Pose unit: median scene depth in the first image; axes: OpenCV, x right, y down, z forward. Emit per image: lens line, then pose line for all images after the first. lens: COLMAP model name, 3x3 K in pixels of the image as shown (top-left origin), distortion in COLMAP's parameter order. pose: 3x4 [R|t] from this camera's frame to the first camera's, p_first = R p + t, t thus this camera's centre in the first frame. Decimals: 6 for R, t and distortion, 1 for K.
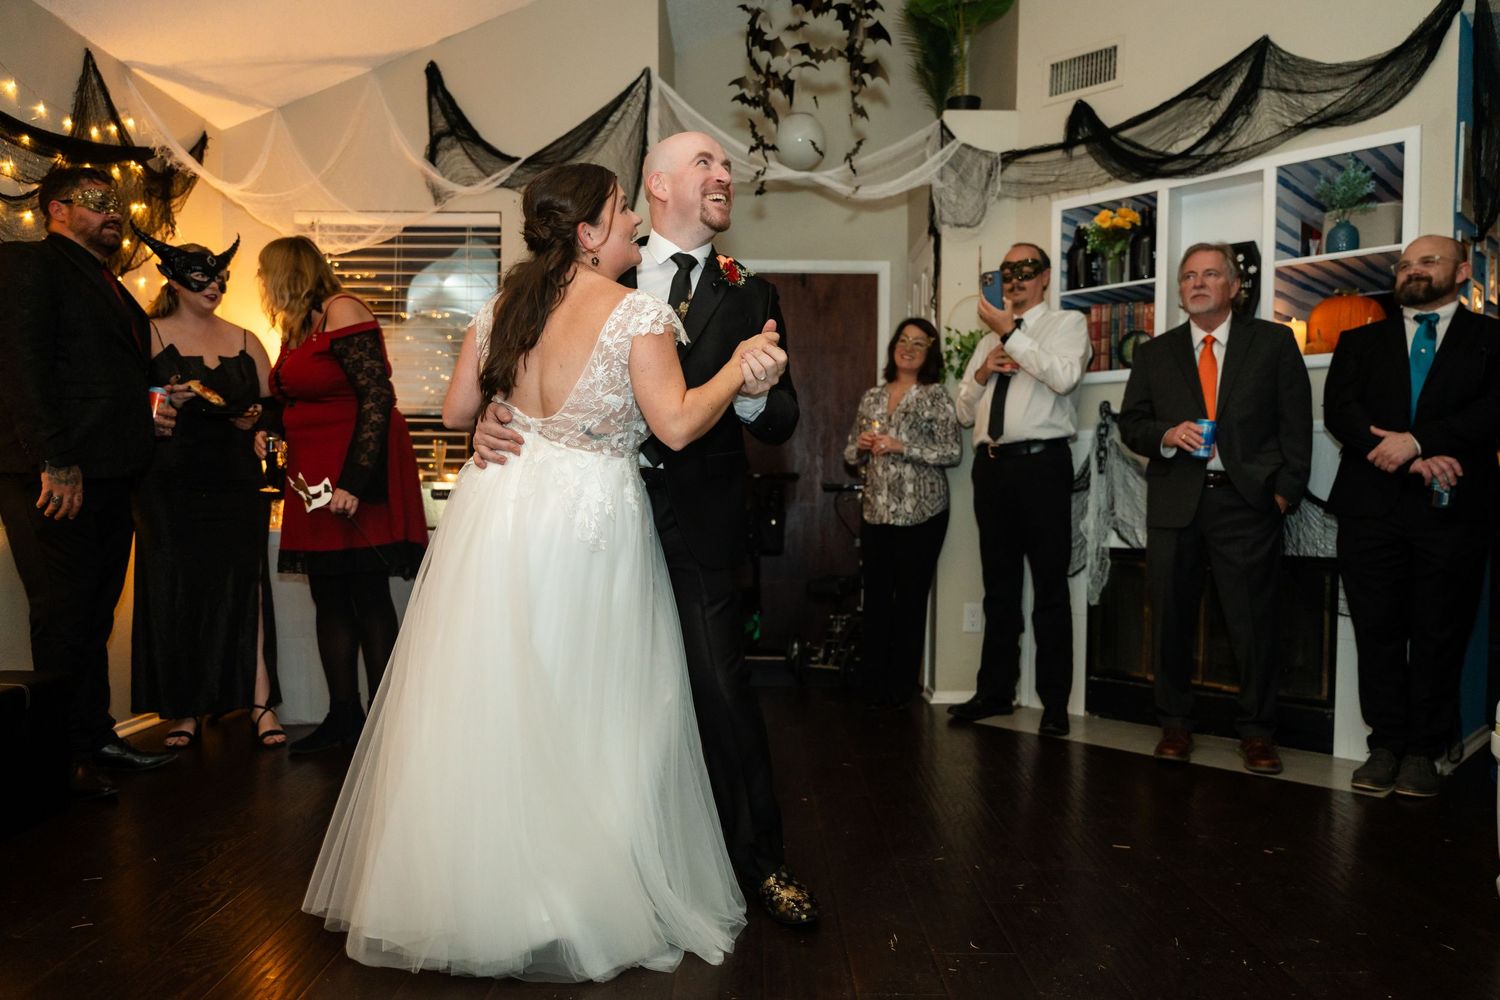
lens RADIAL K [[998.4, 0, 749.5], [0, 998.4, 504.1], [0, 0, 1]] dist [0.004056, -0.011139]
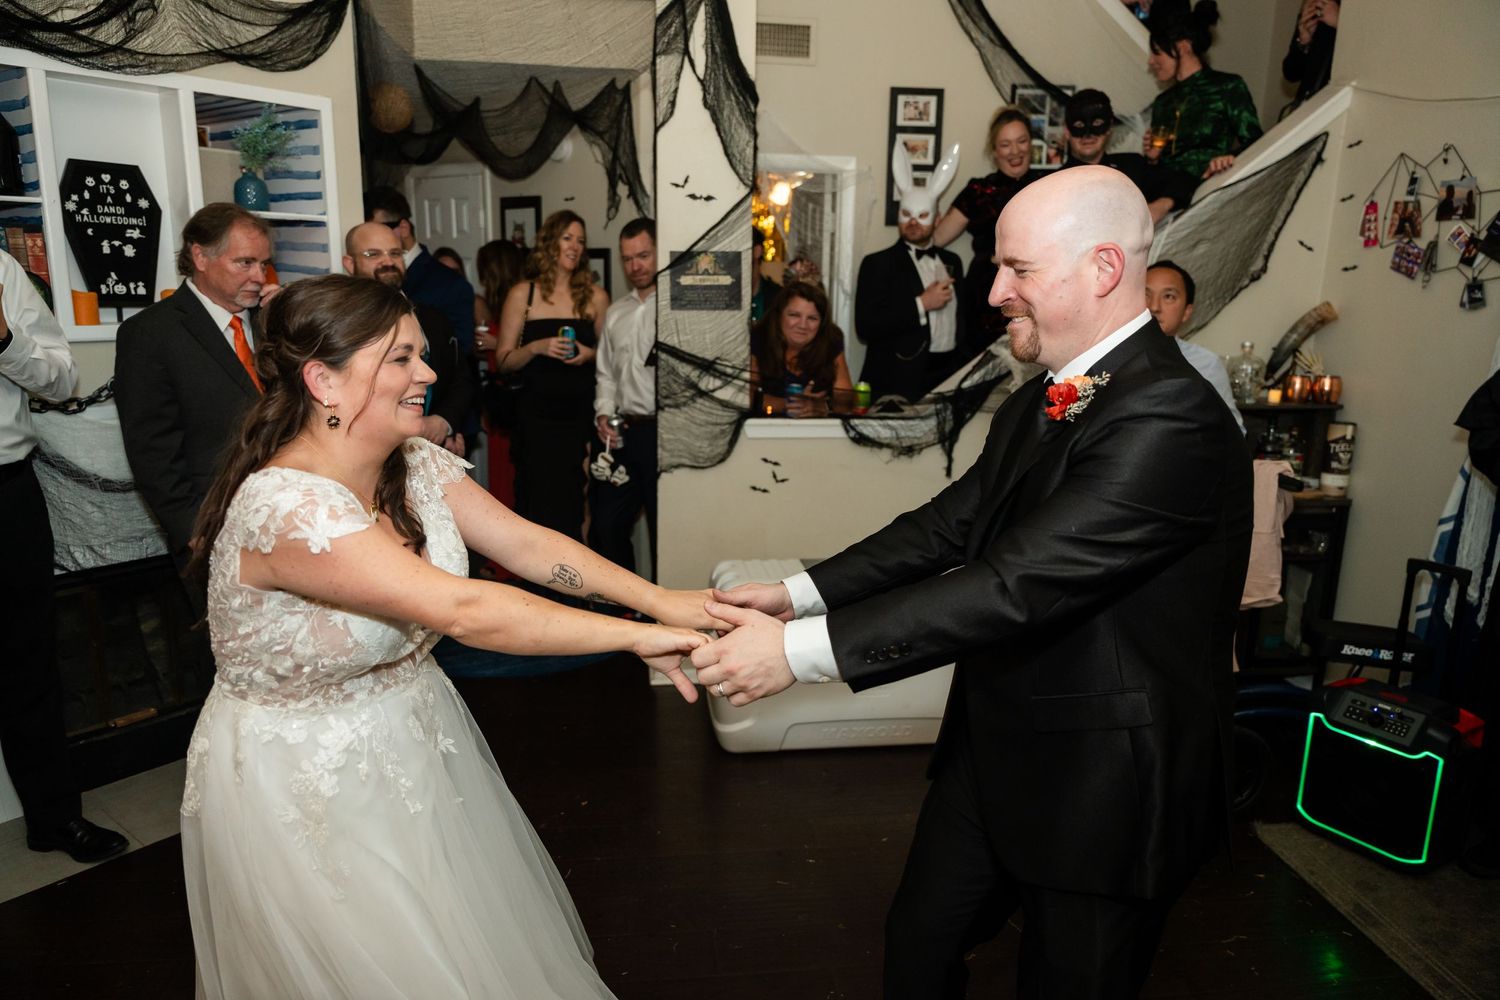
lens RADIAL K [[998.4, 0, 748.6], [0, 998.4, 502.4], [0, 0, 1]] dist [0.004056, -0.011139]
pose [[-0.096897, -0.225462, 0.969421, -0.389865], [-0.005352, 0.974109, 0.226017, -0.185694], [-0.995280, 0.016712, -0.095595, 0.595407]]
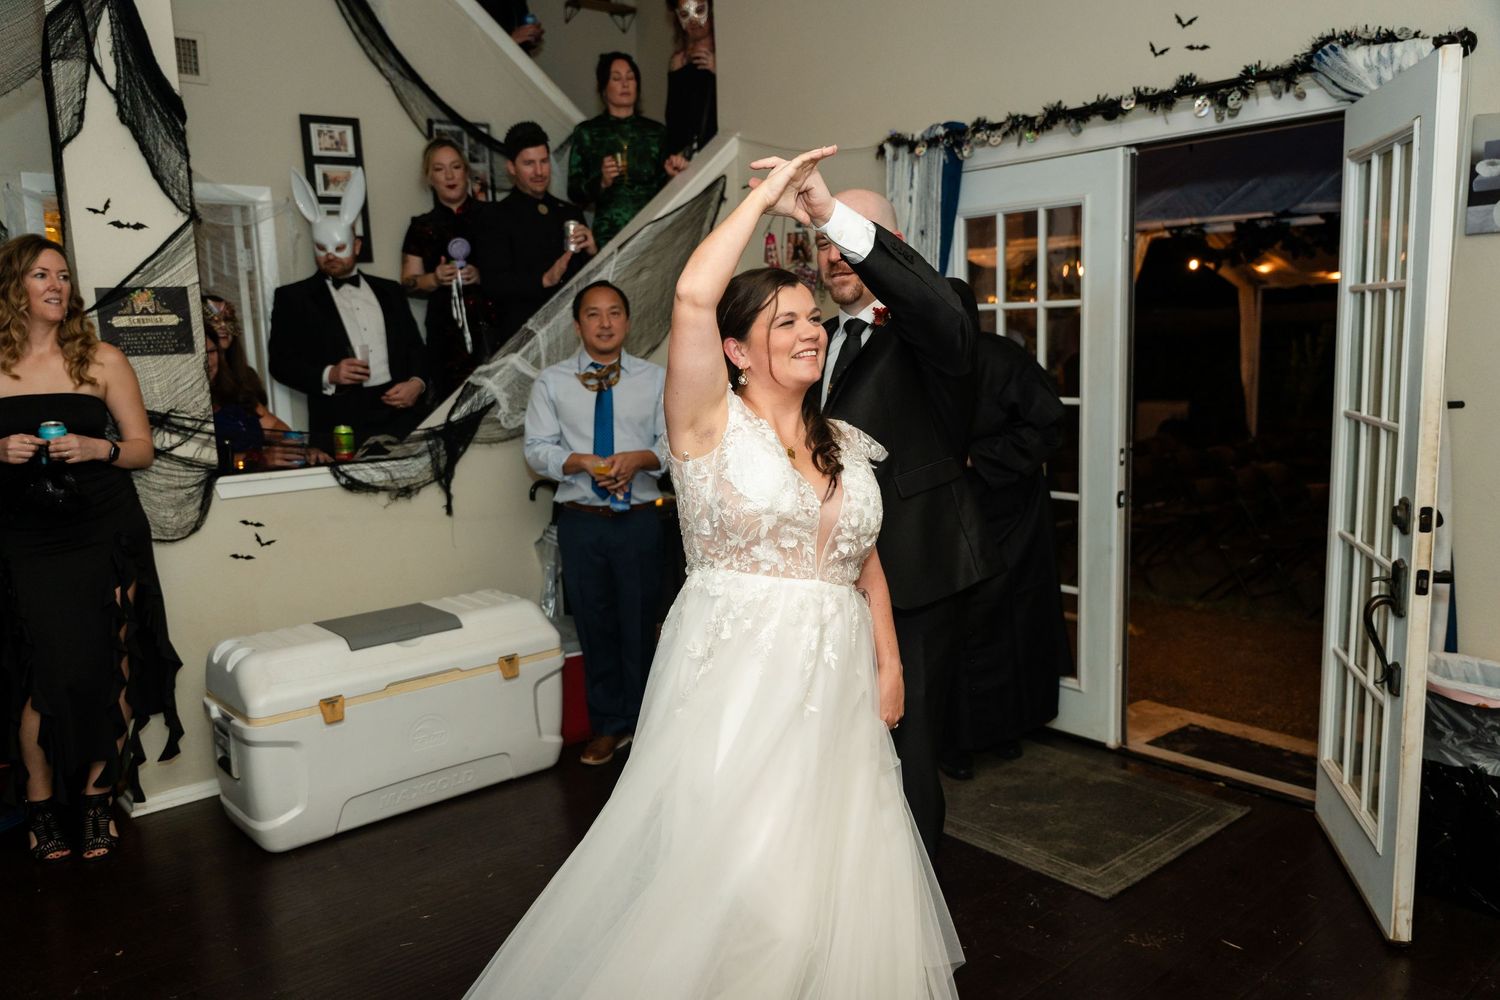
lens RADIAL K [[1136.7, 0, 757.8], [0, 1136.7, 499.2], [0, 0, 1]] dist [0.018507, -0.026064]
pose [[-0.640608, -0.096265, 0.761810, -0.455979], [0.038748, 0.986794, 0.157278, -0.159446], [-0.766889, 0.130273, -0.628418, 0.764243]]
